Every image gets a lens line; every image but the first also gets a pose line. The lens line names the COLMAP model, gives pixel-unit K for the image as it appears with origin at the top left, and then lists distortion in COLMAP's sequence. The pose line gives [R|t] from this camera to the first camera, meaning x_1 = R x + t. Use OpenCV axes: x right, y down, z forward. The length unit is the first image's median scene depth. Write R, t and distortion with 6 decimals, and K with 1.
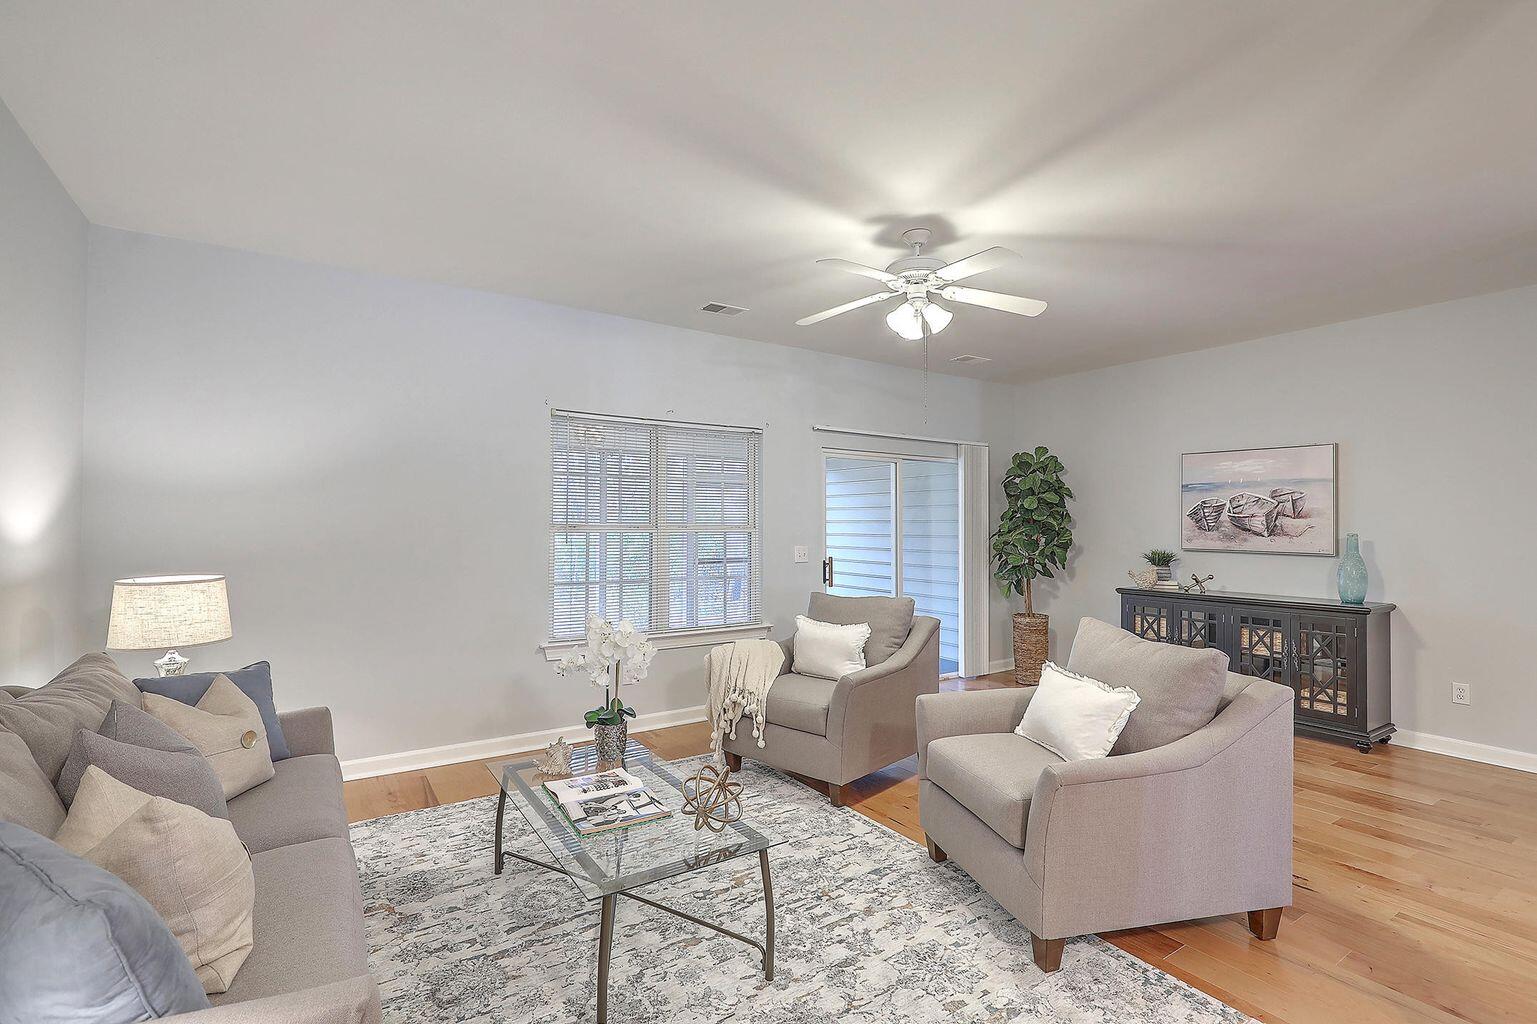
lens RADIAL K [[735.2, 0, 768.5], [0, 735.2, 512.0], [0, 0, 1]] dist [-0.001828, -0.000179]
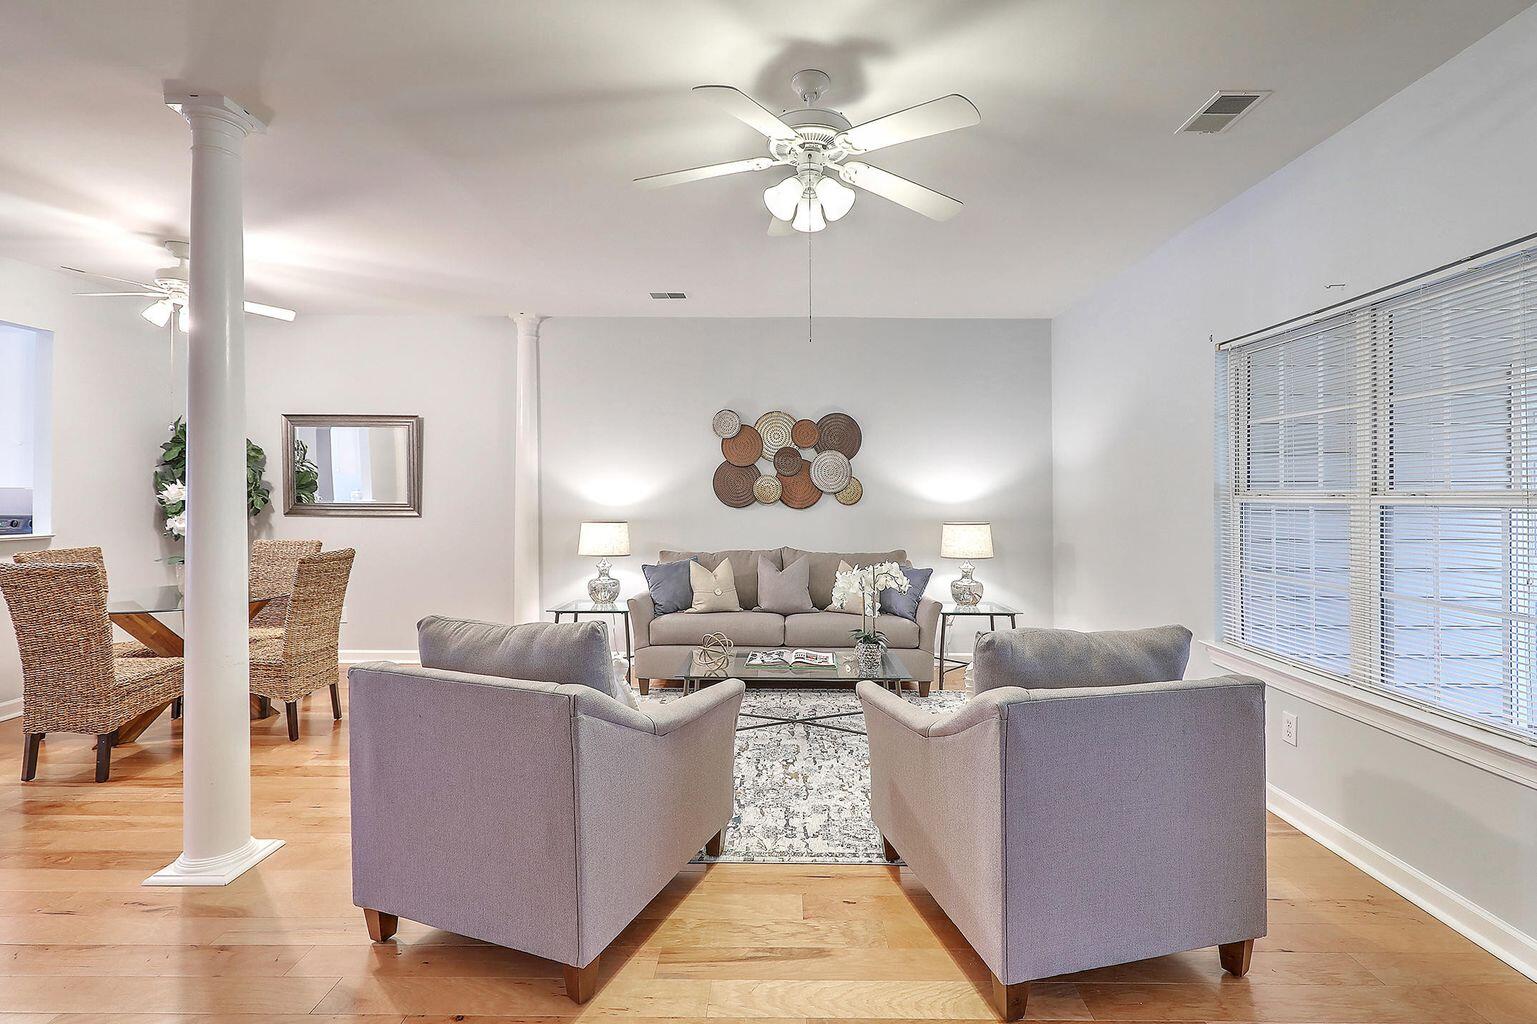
lens RADIAL K [[730.1, 0, 770.4], [0, 730.1, 492.5], [0, 0, 1]] dist [-0.001775, -0.000508]
pose [[-0.577784, -0.004580, -0.816177, 0.834621], [0.009790, 0.999873, -0.012542, 0.030167], [0.816131, -0.015237, -0.577666, 1.415807]]
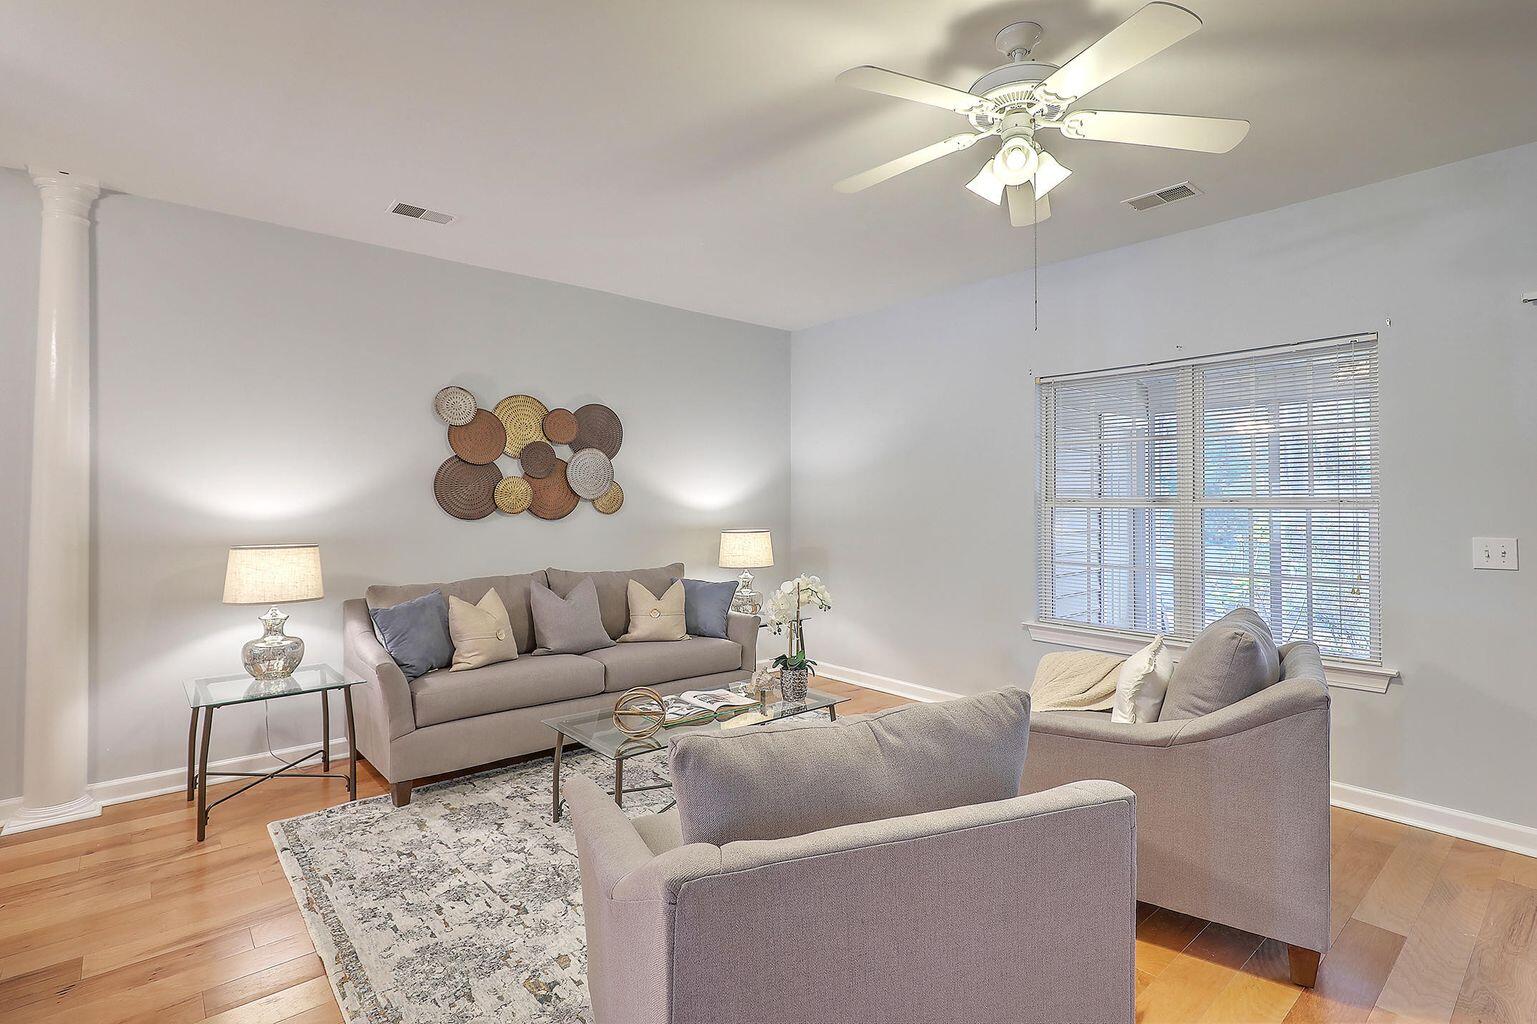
lens RADIAL K [[731.0, 0, 767.5], [0, 731.0, 488.0], [0, 0, 1]] dist [0.000863, 0.000111]
pose [[0.131552, -0.015214, -0.991192, 0.818523], [0.016410, 0.999779, -0.013168, 0.013816], [0.991173, -0.014533, 0.131773, 0.716238]]
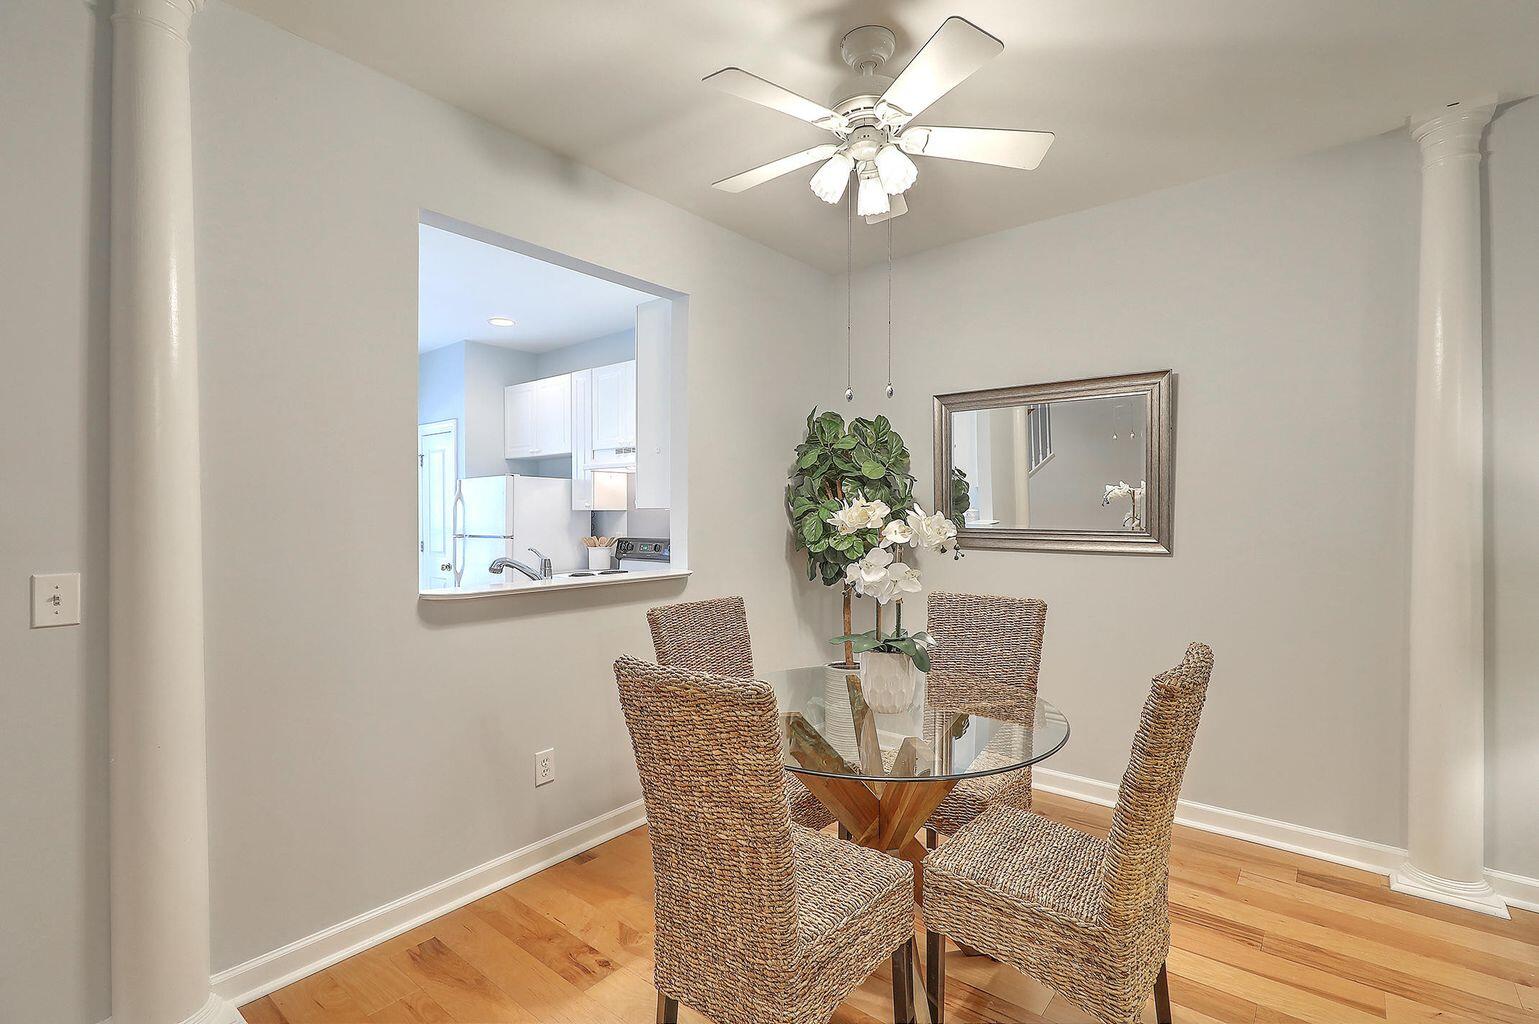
lens RADIAL K [[705.8, 0, 769.5], [0, 705.8, 512.0], [0, 0, 1]] dist [0.000367, 0.000109]
pose [[-0.956012, 0.001722, -0.293322, 0.666639], [0.006354, 0.999870, -0.014839, 0.010893], [0.293259, -0.016050, -0.955898, 0.434274]]
